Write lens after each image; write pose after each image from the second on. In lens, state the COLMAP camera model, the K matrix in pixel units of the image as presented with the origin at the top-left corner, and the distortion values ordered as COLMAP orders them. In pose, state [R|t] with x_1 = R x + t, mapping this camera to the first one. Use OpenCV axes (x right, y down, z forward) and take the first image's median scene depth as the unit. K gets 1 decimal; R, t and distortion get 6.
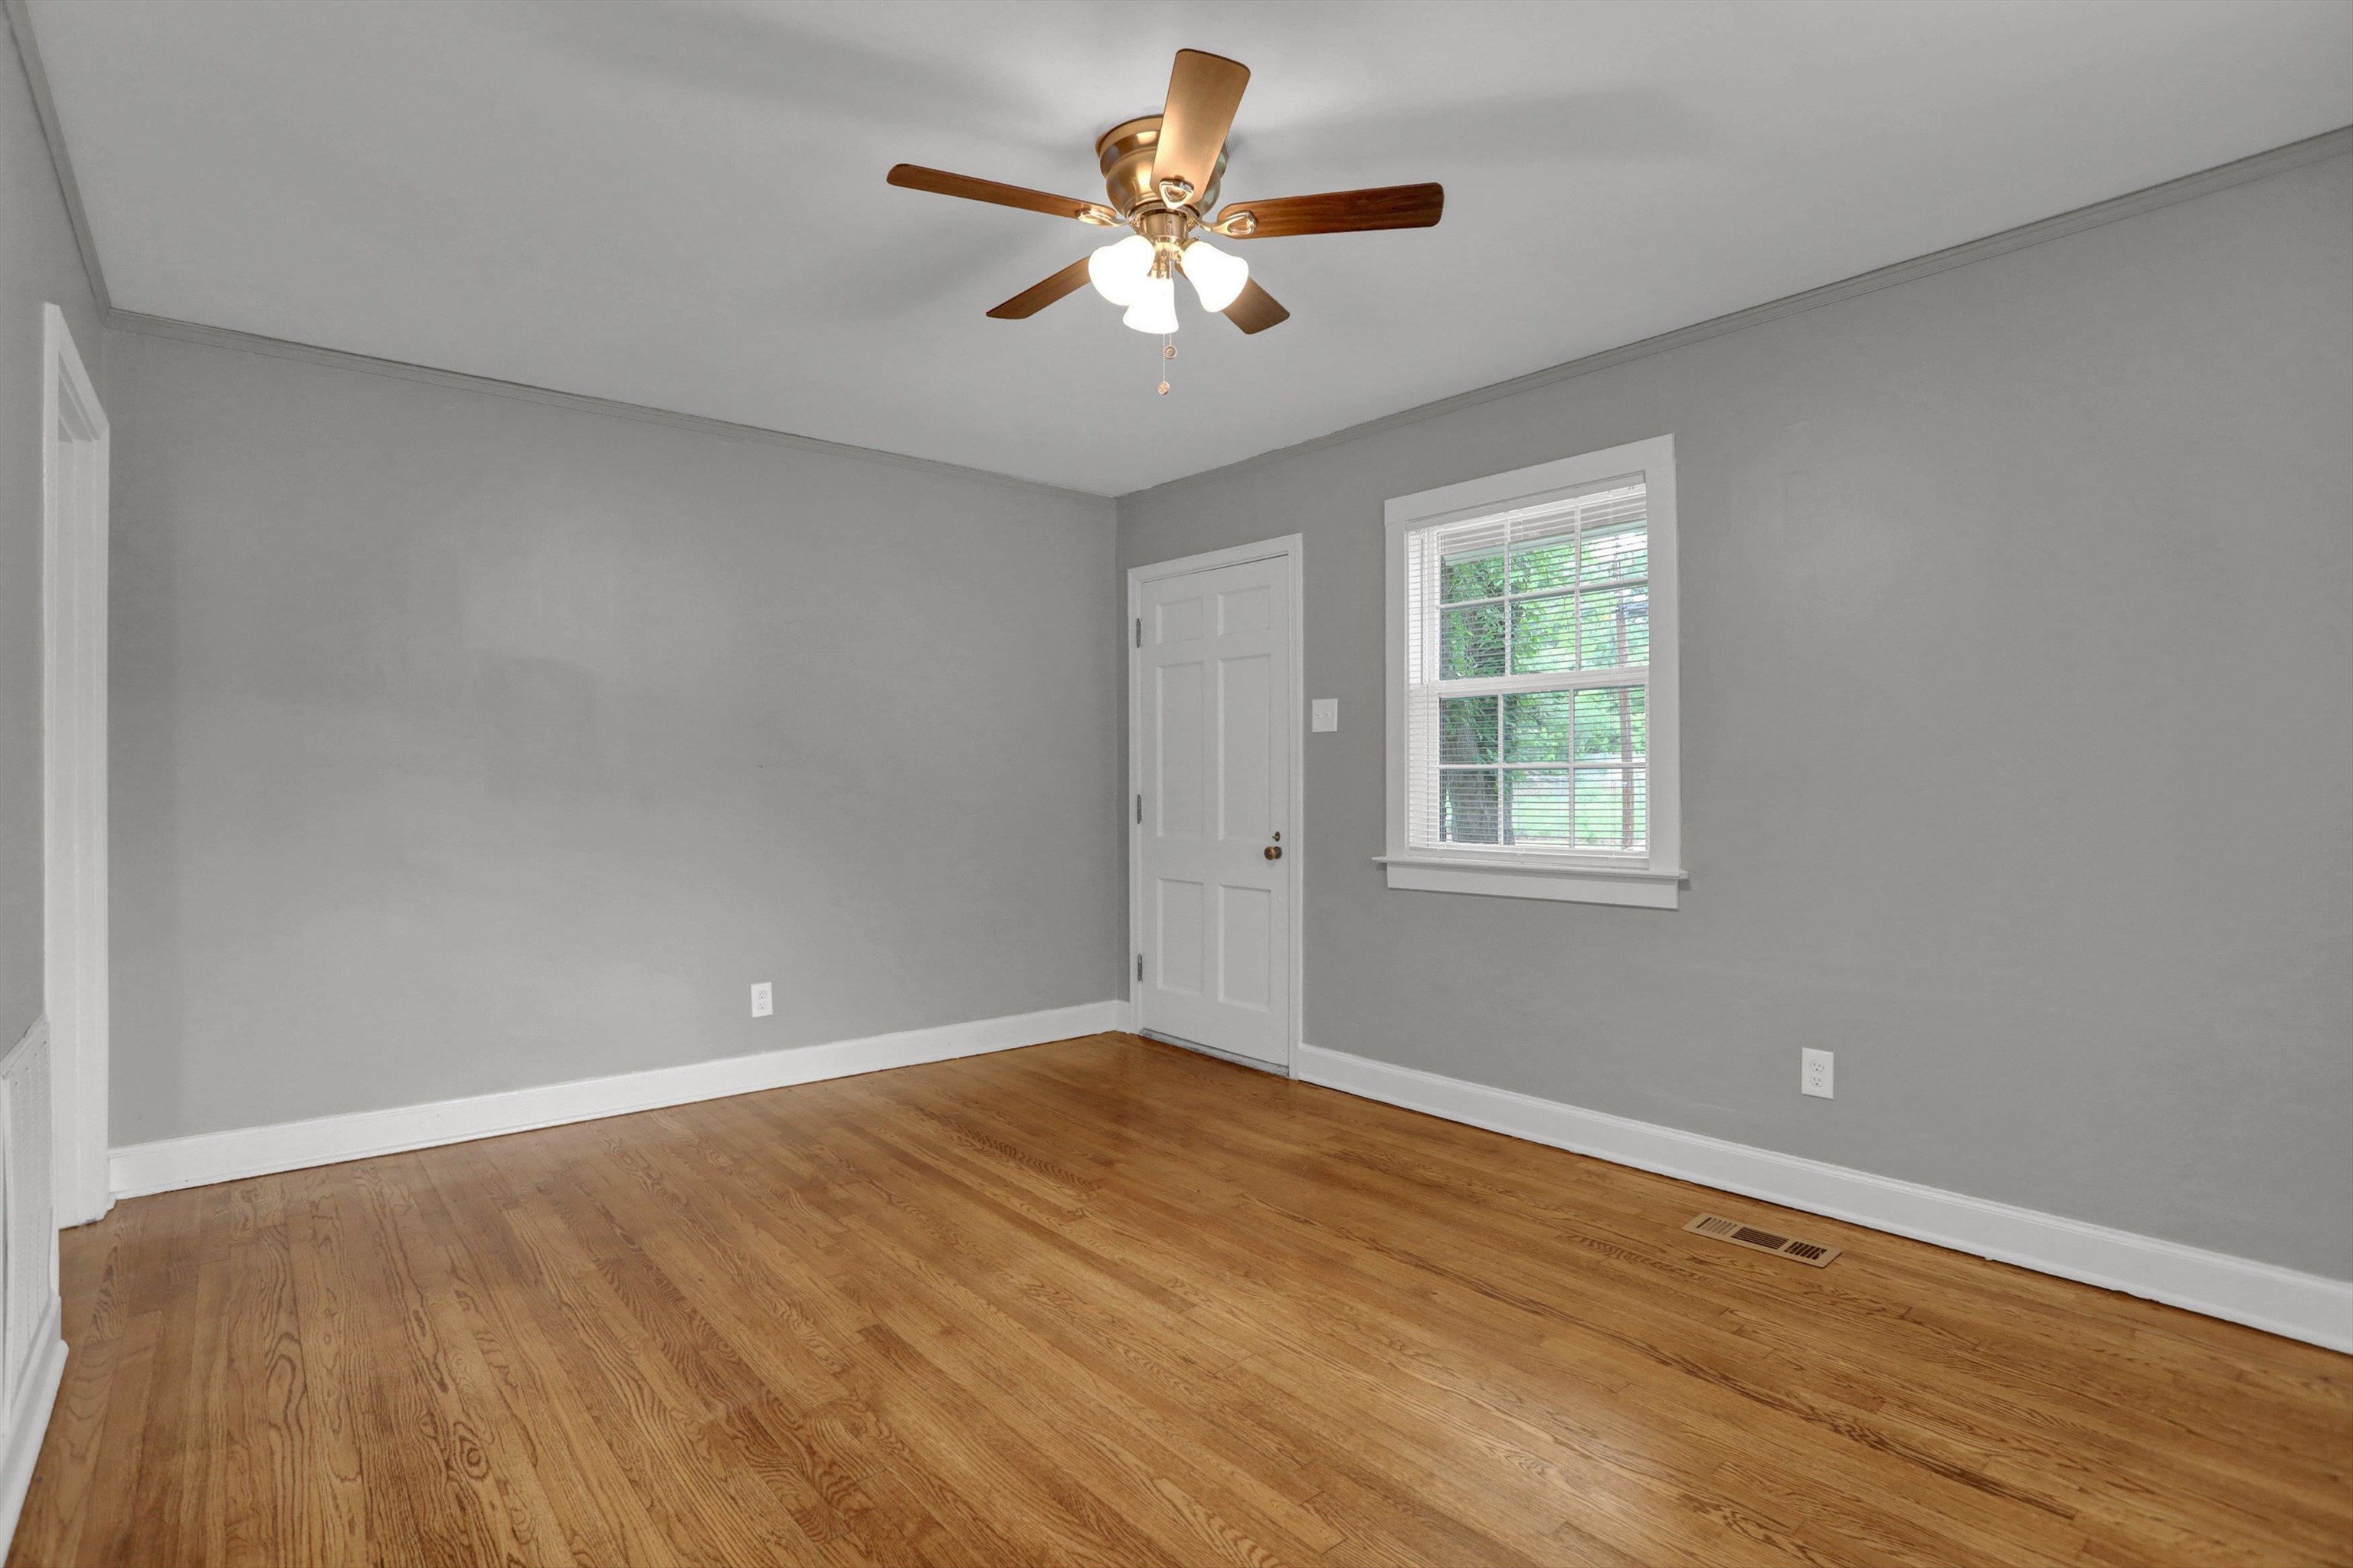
lens RADIAL K [[1145.4, 0, 1169.8], [0, 1145.4, 790.1], [0, 0, 1]] dist [-0.075579, 0.032472]
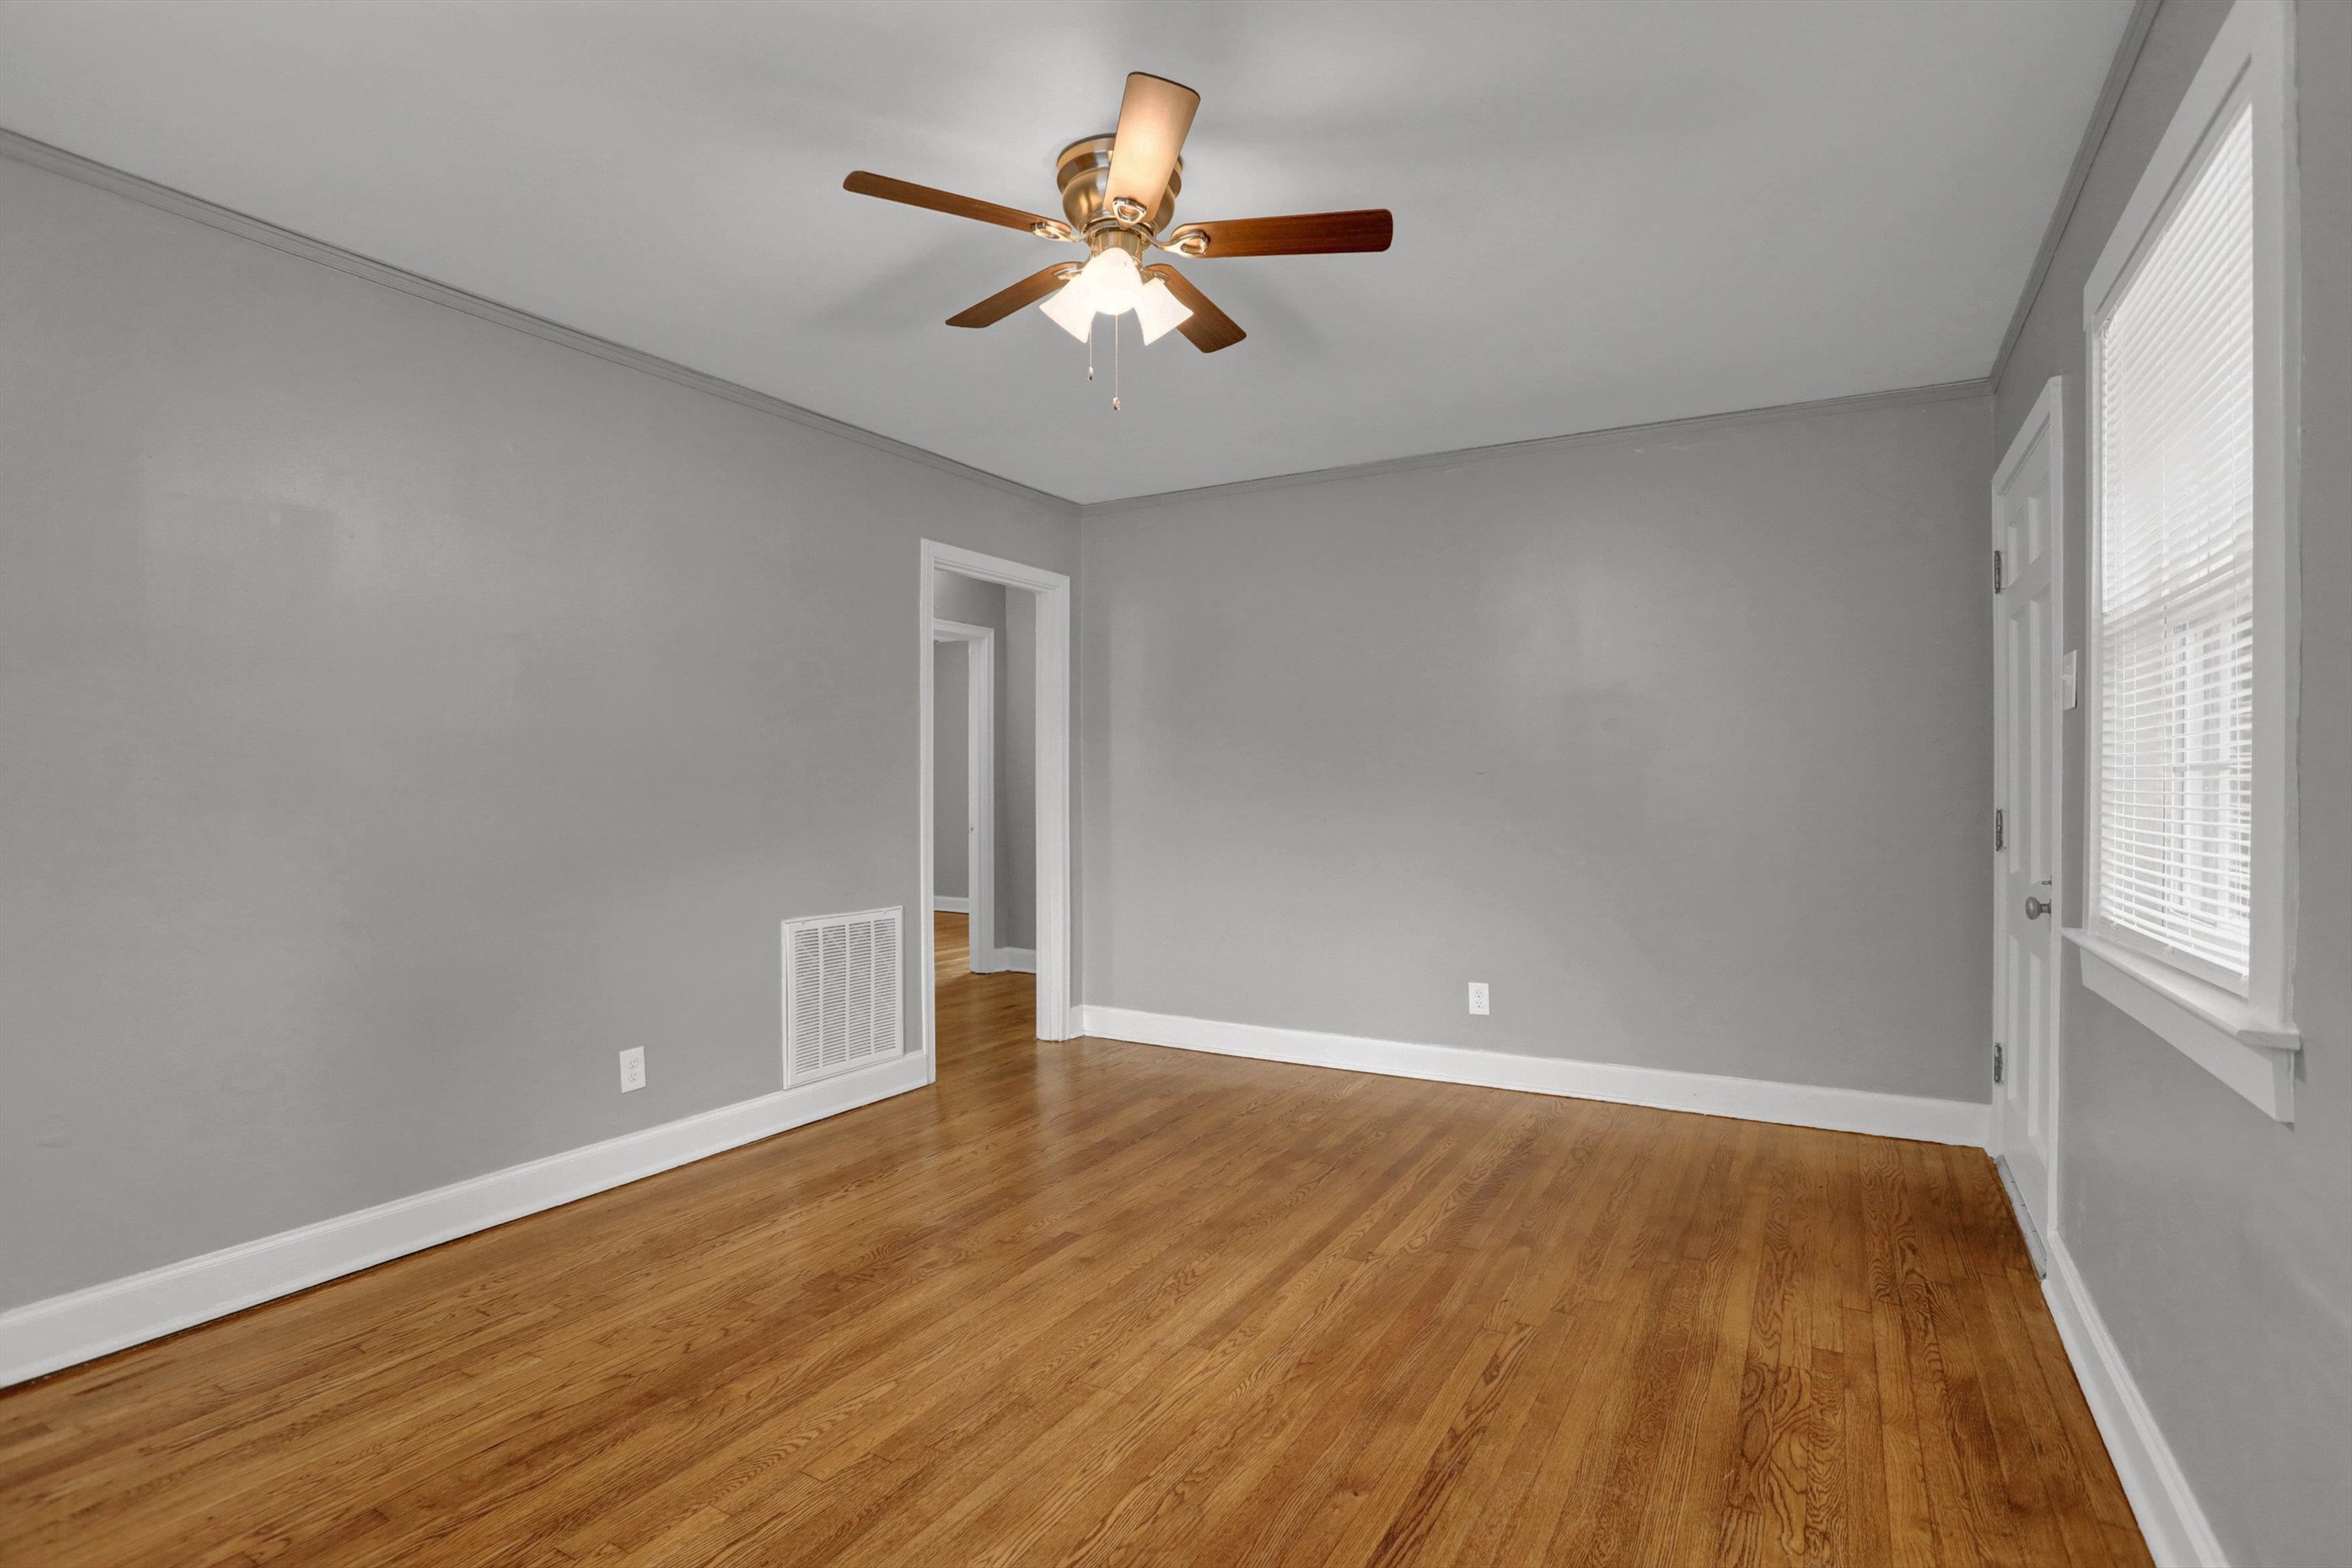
lens RADIAL K [[1144.9, 0, 1169.3], [0, 1144.9, 790.1], [0, 0, 1]] dist [-0.075579, 0.032472]
pose [[0.331199, 0.006775, -0.943537, 0.828870], [-0.007804, 0.999960, 0.004441, -0.013552], [0.943529, 0.005892, 0.331238, 0.604808]]
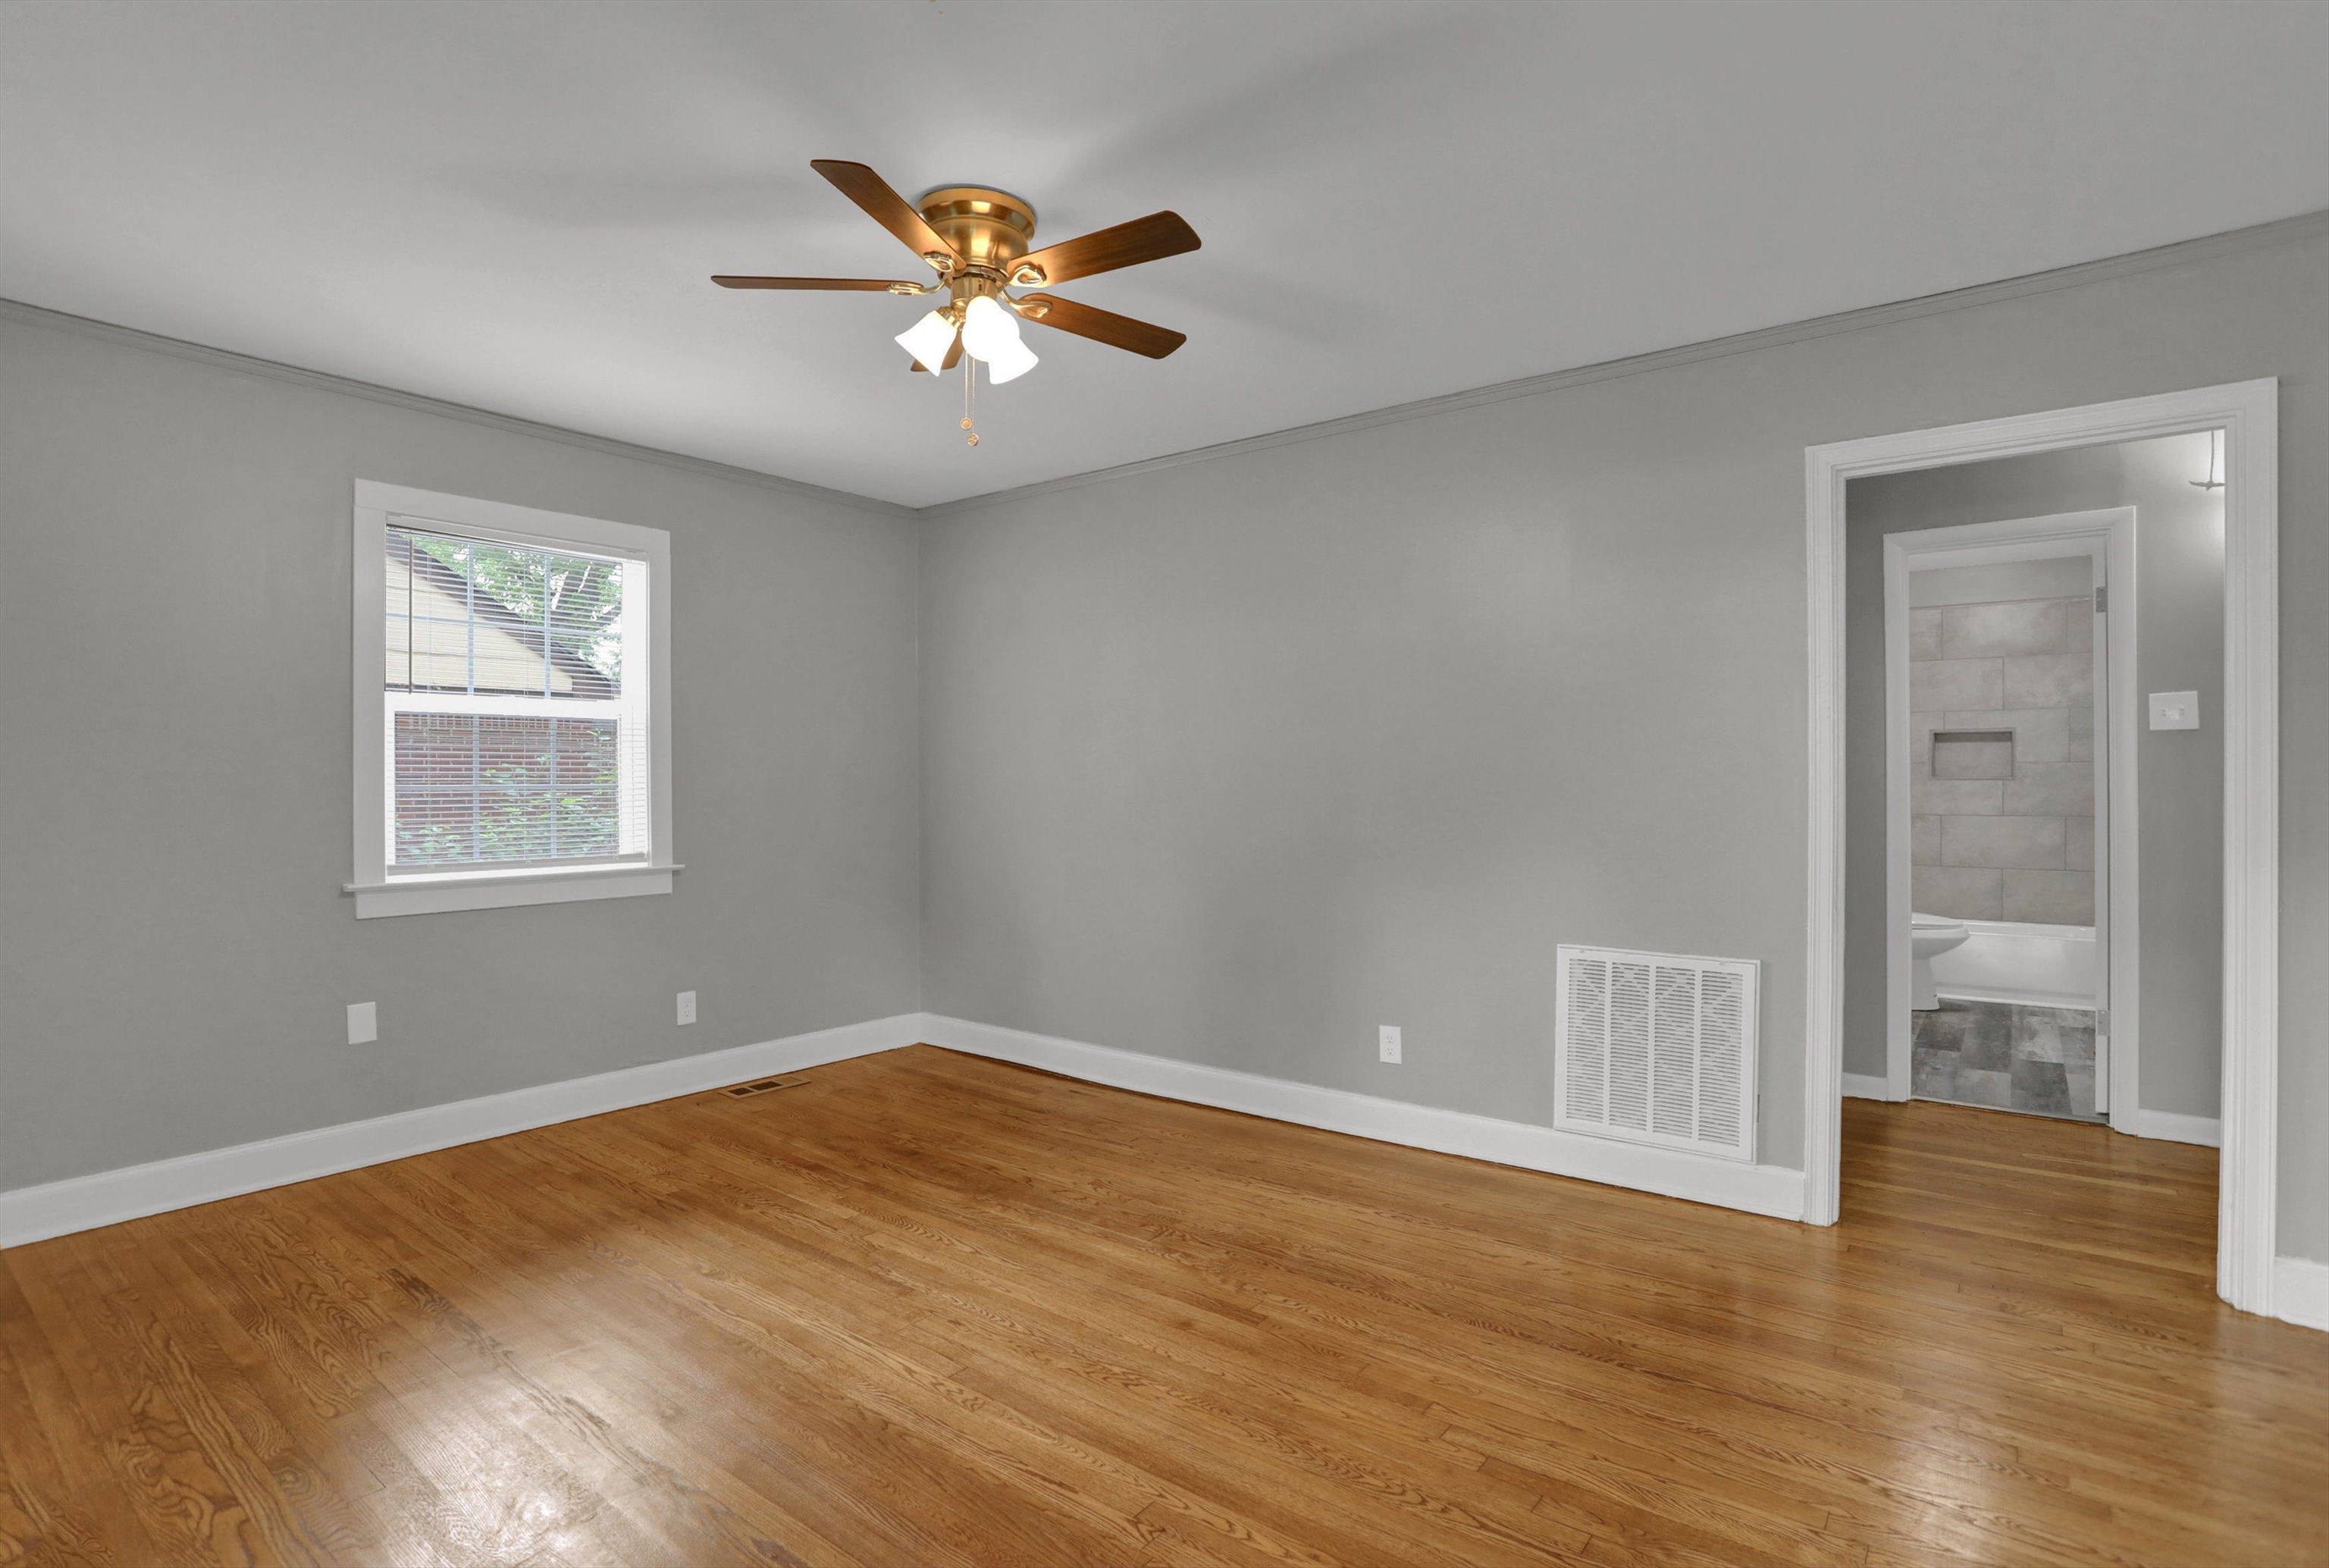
lens RADIAL K [[1138.0, 0, 1159.2], [0, 1138.0, 793.1], [0, 0, 1]] dist [-0.059017, 0.026780]
pose [[-0.978697, 0.005879, -0.205224, 0.037053], [0.002685, 0.999871, 0.015840, -0.033193], [0.205291, 0.014952, -0.978587, 1.781818]]
